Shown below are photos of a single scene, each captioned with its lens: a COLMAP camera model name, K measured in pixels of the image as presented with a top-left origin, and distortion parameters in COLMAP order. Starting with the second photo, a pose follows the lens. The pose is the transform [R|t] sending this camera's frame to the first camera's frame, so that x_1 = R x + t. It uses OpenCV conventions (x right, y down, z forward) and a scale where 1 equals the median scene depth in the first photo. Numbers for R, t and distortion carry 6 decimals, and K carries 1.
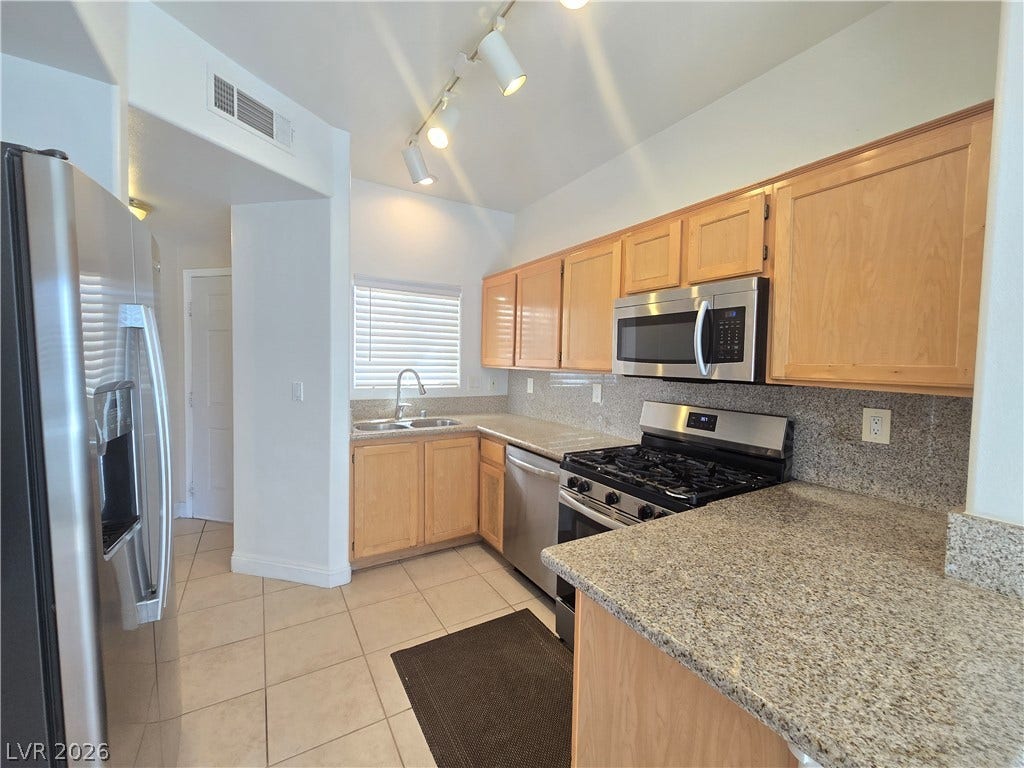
lens RADIAL K [[418.9, 0, 517.1], [0, 418.9, 377.6], [0, 0, 1]] dist [0.000455, -0.000665]
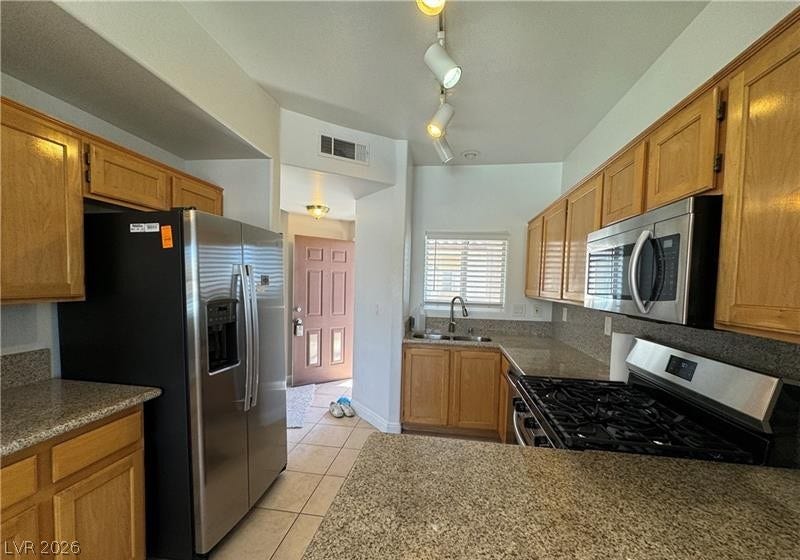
lens RADIAL K [[322.7, 0, 407.0], [0, 322.7, 300.4], [0, 0, 1]] dist [-0.000901, 0.000173]
pose [[0.771081, 0.034851, -0.635783, 0.497280], [-0.036574, 0.999277, 0.010419, -0.022769], [0.635686, 0.015219, 0.771798, 0.152106]]
